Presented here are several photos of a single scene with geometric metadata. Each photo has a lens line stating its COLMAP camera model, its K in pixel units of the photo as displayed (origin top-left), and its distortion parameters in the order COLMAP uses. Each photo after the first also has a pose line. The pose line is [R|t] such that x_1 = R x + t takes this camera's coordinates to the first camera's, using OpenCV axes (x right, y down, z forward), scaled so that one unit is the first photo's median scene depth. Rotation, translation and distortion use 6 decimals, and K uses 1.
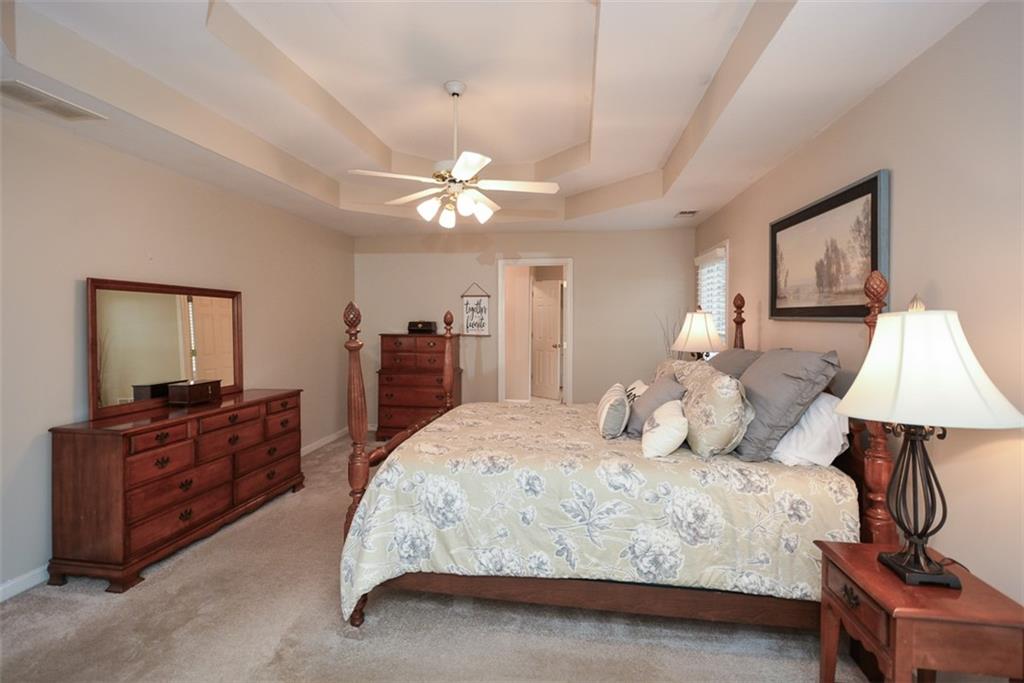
lens RADIAL K [[454.2, 0, 514.2], [0, 454.2, 323.1], [0, 0, 1]] dist [0.001125, -0.000108]
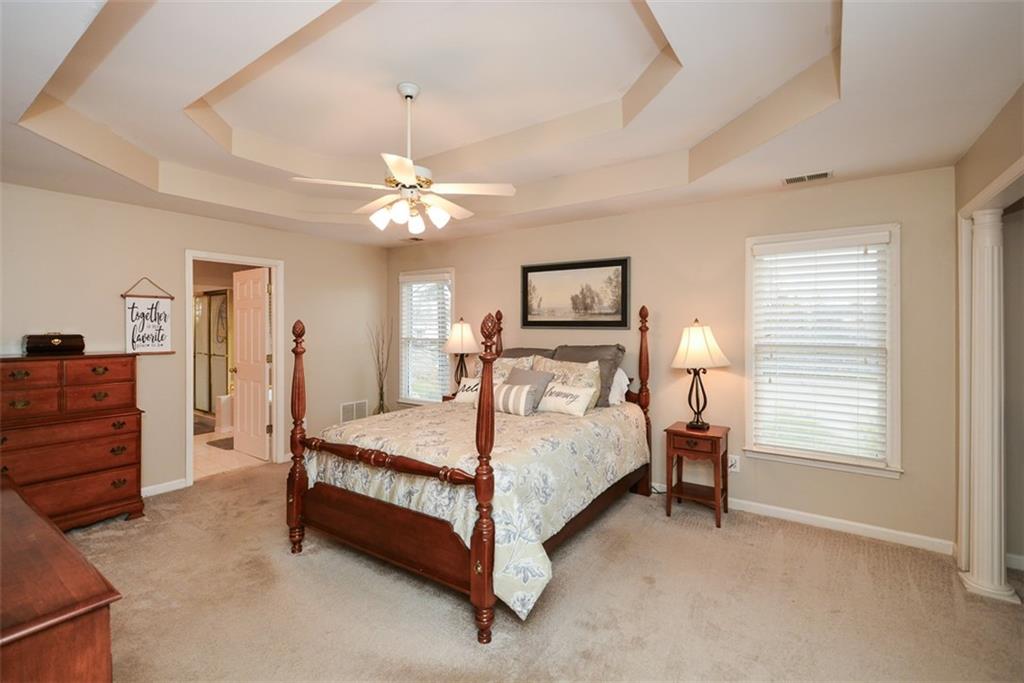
lens RADIAL K [[451.9, 0, 509.7], [0, 451.9, 328.6], [0, 0, 1]] dist [0.000248, -0.000096]
pose [[0.448946, -0.007261, 0.893530, -1.118206], [0.011779, 0.999928, 0.002207, -0.013901], [-0.893481, 0.009534, 0.448999, 0.478864]]
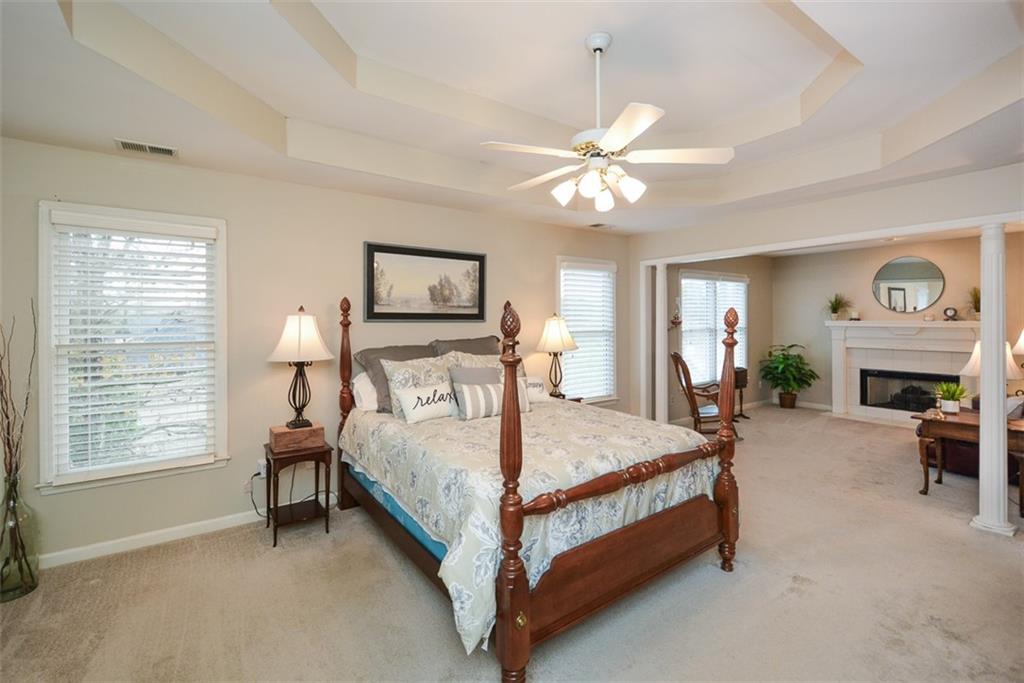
lens RADIAL K [[461.1, 0, 506.8], [0, 461.1, 318.4], [0, 0, 1]] dist [0.002730, 0.000135]
pose [[-0.679141, -0.001941, 0.734006, -0.801637], [0.007758, 0.999922, 0.009822, -0.035359], [-0.733967, 0.012365, -0.679072, 2.121847]]
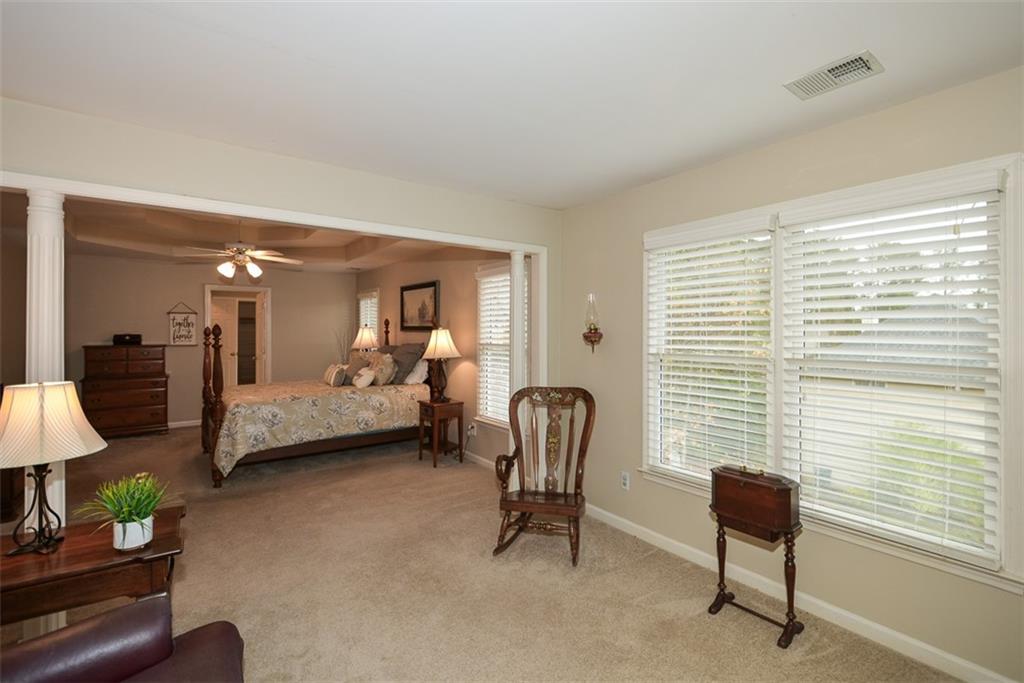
lens RADIAL K [[454.2, 0, 514.2], [0, 454.2, 323.1], [0, 0, 1]] dist [0.001125, -0.000108]
pose [[0.708584, 0.006729, 0.705594, -0.775435], [0.010589, 0.999741, -0.020167, 0.003552], [-0.705547, 0.021762, 0.708329, -1.220133]]
